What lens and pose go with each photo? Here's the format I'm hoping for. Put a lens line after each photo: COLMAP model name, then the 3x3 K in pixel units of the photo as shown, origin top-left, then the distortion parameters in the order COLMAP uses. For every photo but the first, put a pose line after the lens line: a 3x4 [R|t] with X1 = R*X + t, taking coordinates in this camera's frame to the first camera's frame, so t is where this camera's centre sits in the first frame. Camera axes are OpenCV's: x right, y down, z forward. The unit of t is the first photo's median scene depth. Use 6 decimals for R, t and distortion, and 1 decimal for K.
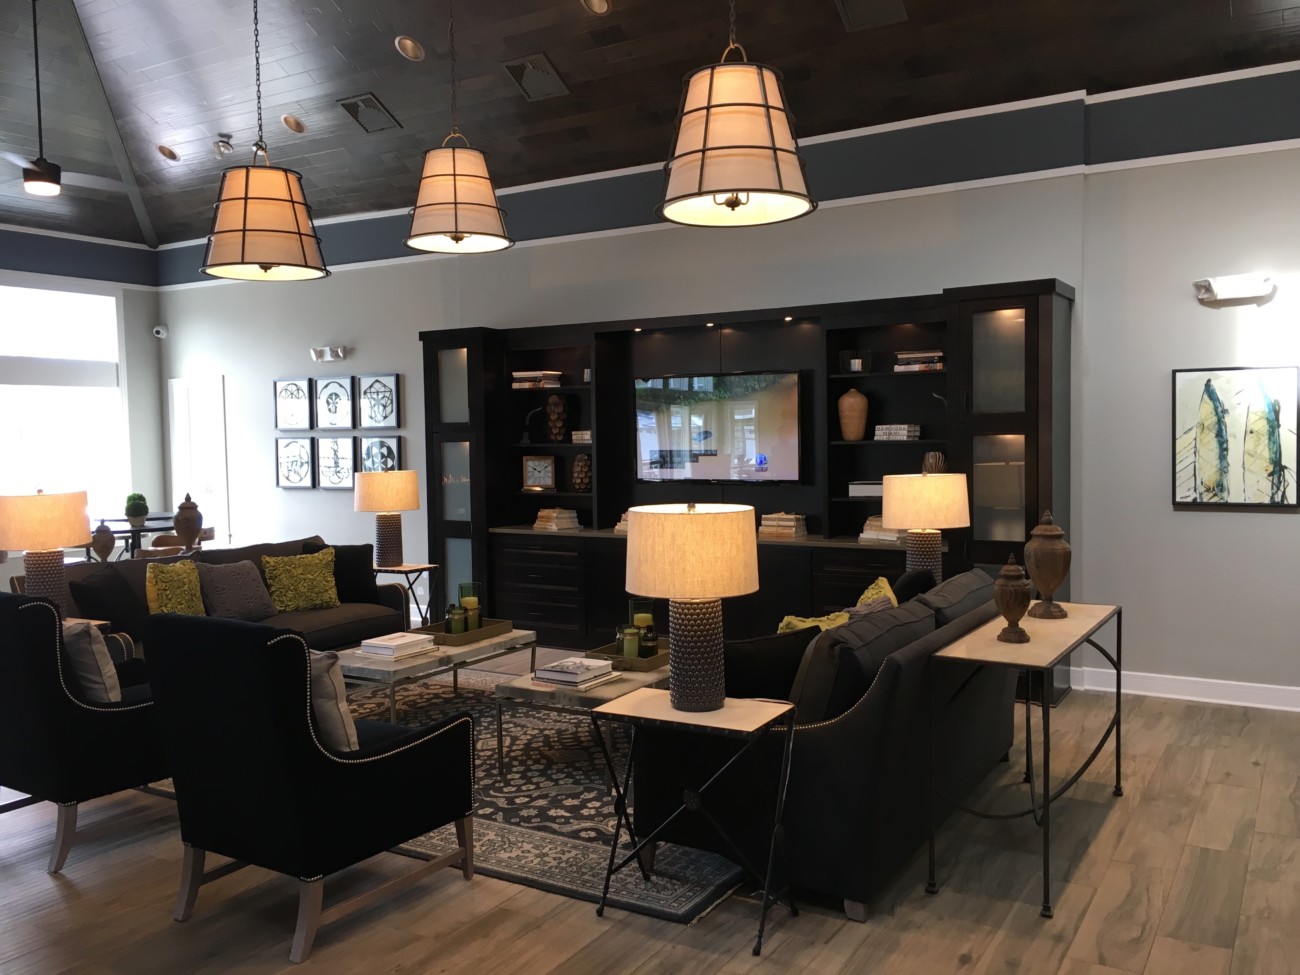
lens RADIAL K [[1101.5, 0, 647.0], [0, 1101.5, 486.0], [0, 0, 1]] dist [0.051468, -0.054644]
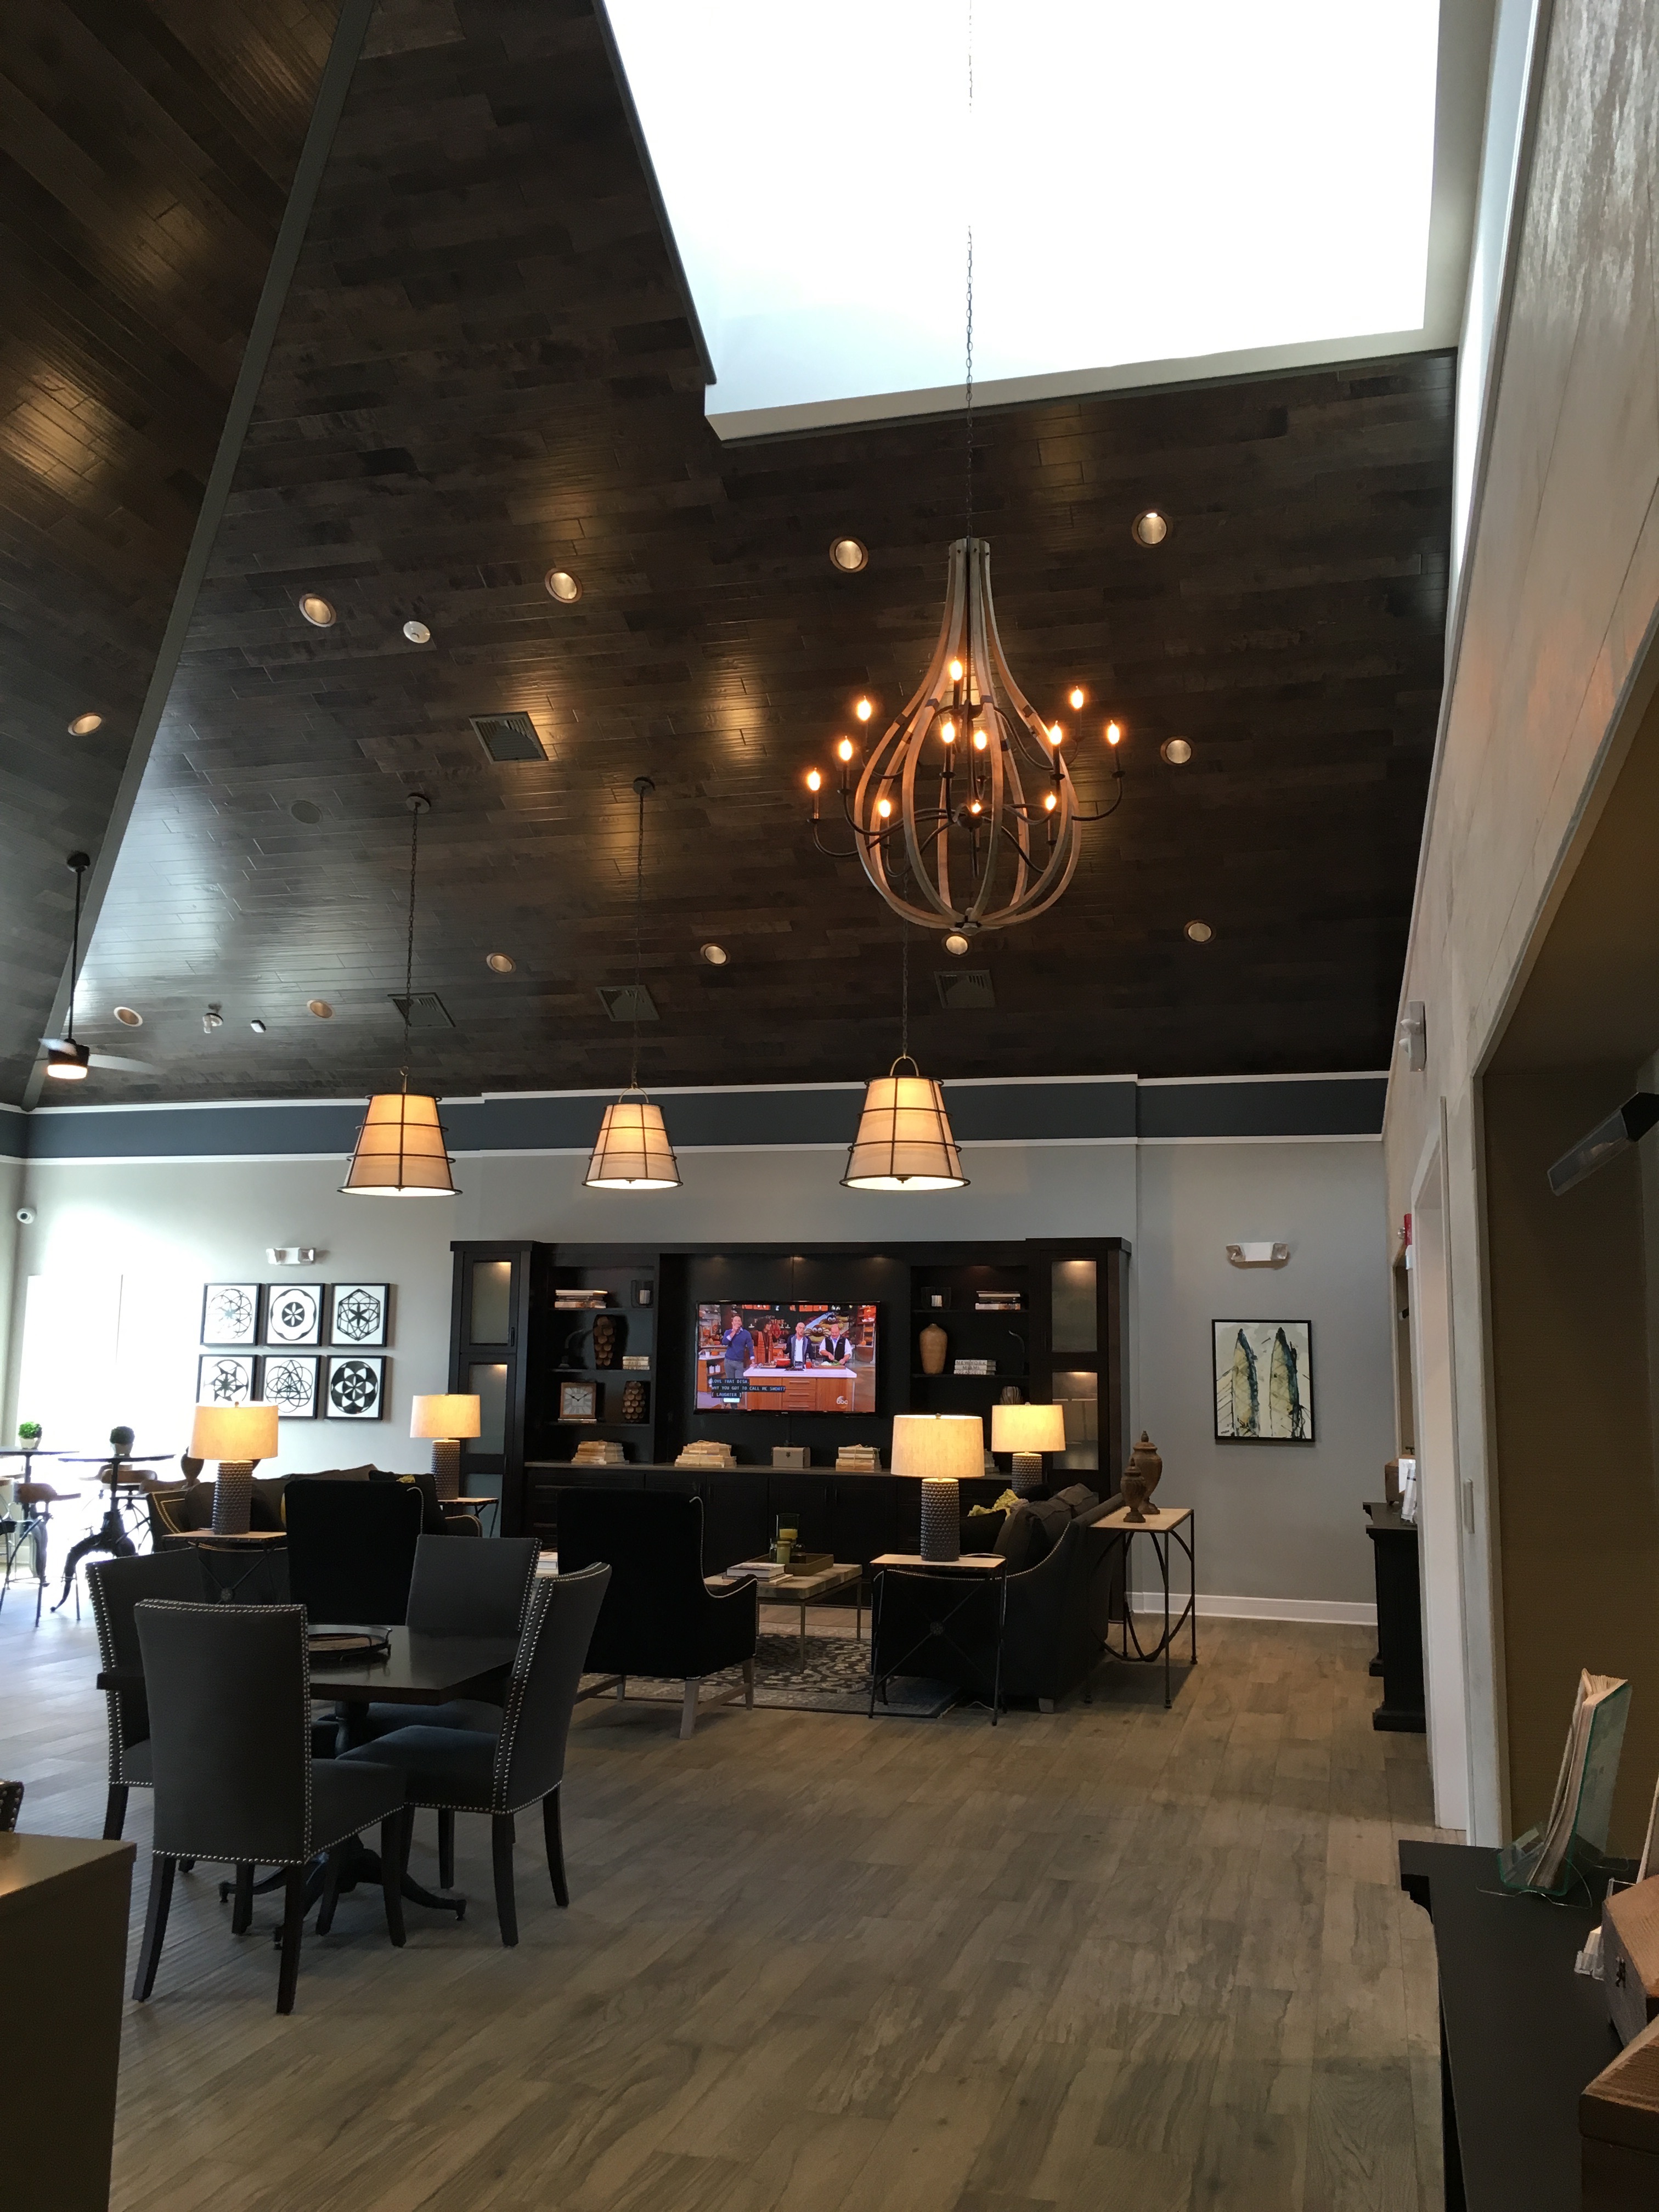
lens RADIAL K [[1874.3, 0, 835.8], [0, 1874.3, 1098.3], [0, 0, 1]] dist [0.051468, -0.054644]
pose [[0.959878, 0.065888, 0.272568, -0.400032], [-0.013843, 0.981953, -0.188619, 0.038732], [-0.280076, 0.177278, 0.943467, -0.687628]]
